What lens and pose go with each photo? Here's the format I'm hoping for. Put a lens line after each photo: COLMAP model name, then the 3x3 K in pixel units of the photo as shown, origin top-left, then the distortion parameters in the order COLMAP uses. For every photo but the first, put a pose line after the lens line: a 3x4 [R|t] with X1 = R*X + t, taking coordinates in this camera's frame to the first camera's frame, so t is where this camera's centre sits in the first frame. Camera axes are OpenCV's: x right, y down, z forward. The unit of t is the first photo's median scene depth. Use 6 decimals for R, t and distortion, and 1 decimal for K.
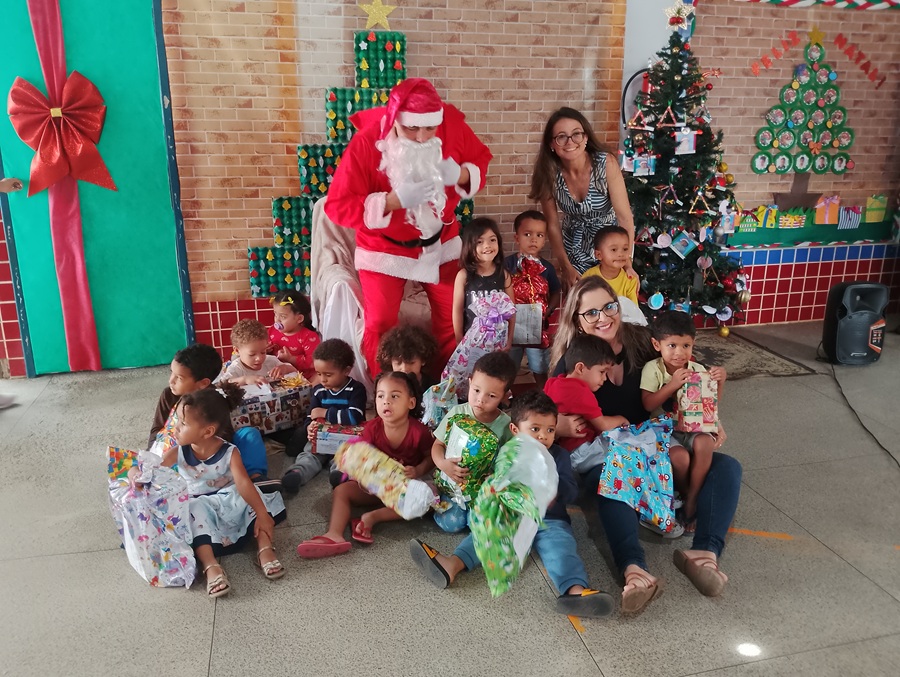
lens RADIAL K [[740.0, 0, 460.2], [0, 740.0, 345.5], [0, 0, 1]] dist [0.065695, -0.137453]
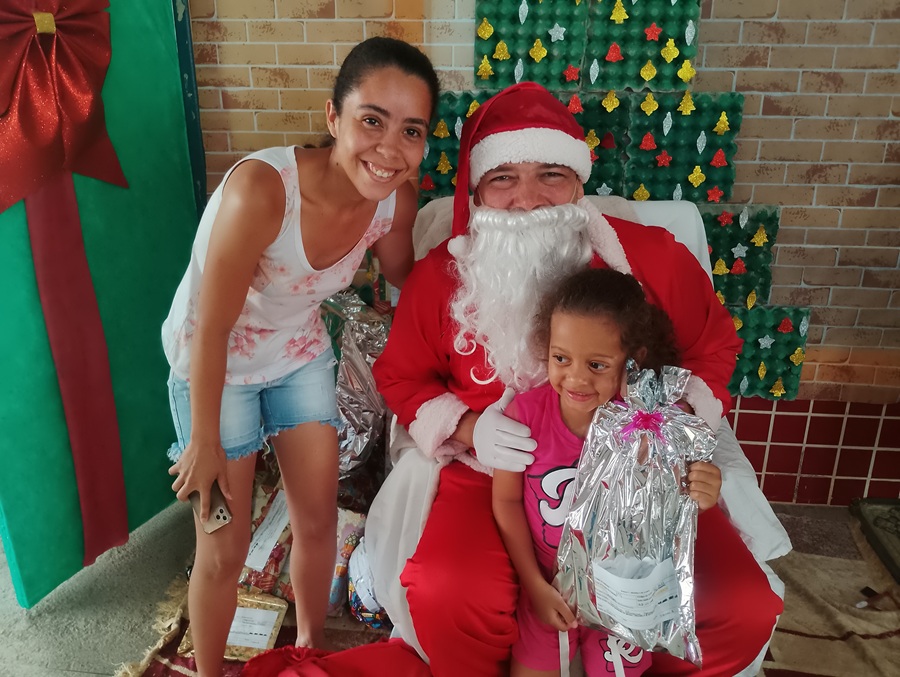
lens RADIAL K [[681.0, 0, 441.8], [0, 681.0, 320.3], [0, 0, 1]] dist [0.036084, -0.041772]
pose [[0.943855, 0.106699, -0.312654, -0.041973], [-0.097536, 0.994221, 0.044853, -0.139148], [0.315633, -0.011840, 0.948808, 0.564899]]
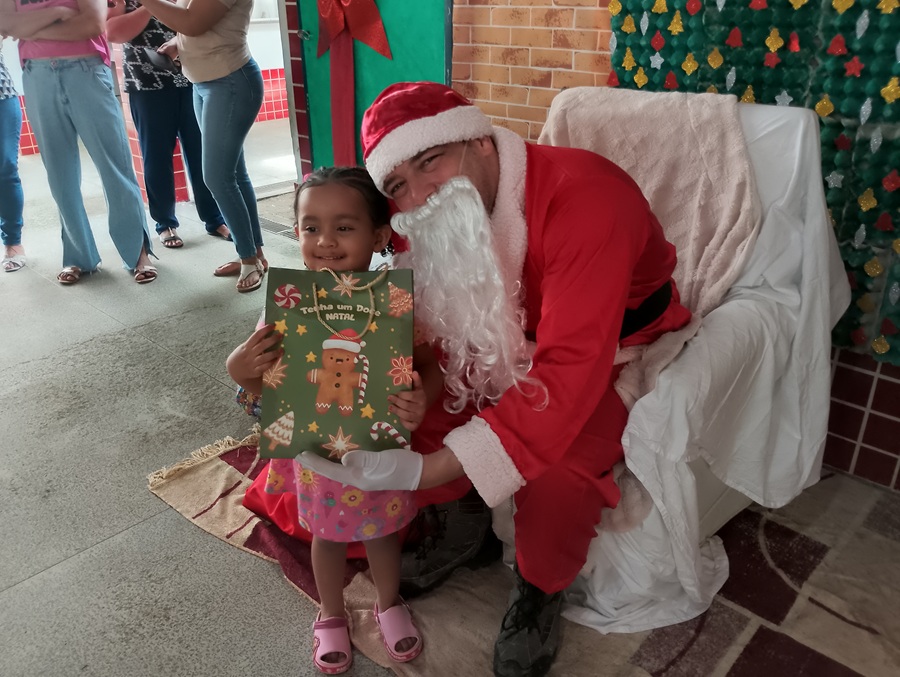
lens RADIAL K [[740.0, 0, 452.4], [0, 740.0, 336.3], [0, 0, 1]] dist [0.065695, -0.137453]
pose [[0.554715, 0.345641, -0.756851, 0.185169], [-0.231567, 0.937827, 0.258569, -0.152112], [0.799167, 0.031829, 0.600266, 0.612722]]
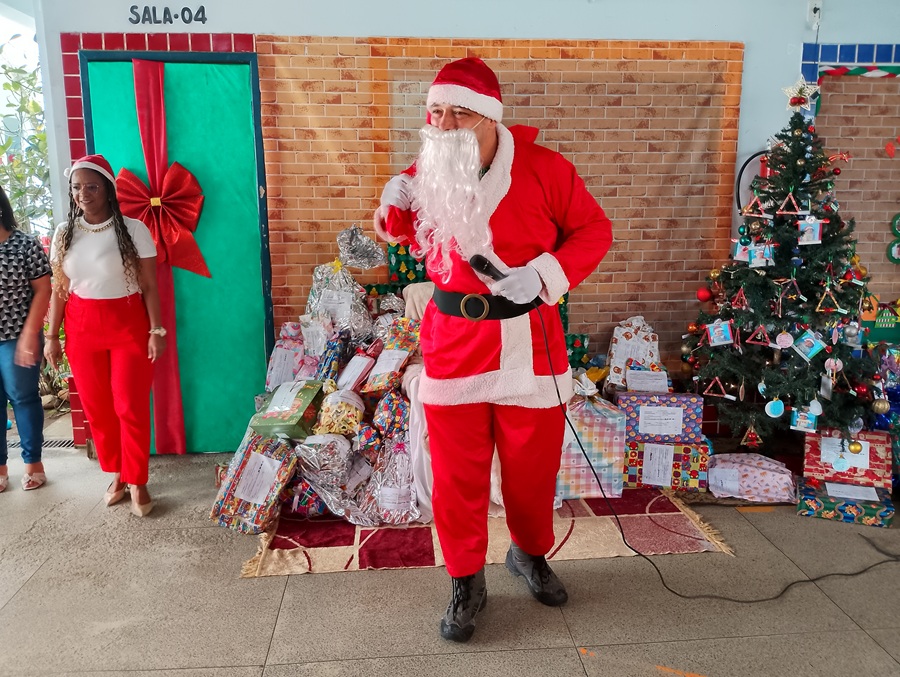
lens RADIAL K [[740.0, 0, 450.5], [0, 740.0, 342.5], [0, 0, 1]] dist [0.065695, -0.137453]
pose [[0.986818, 0.026035, -0.159723, 0.023173], [-0.041543, 0.994655, -0.094532, -0.036825], [0.156408, 0.099921, 0.982625, 0.066258]]
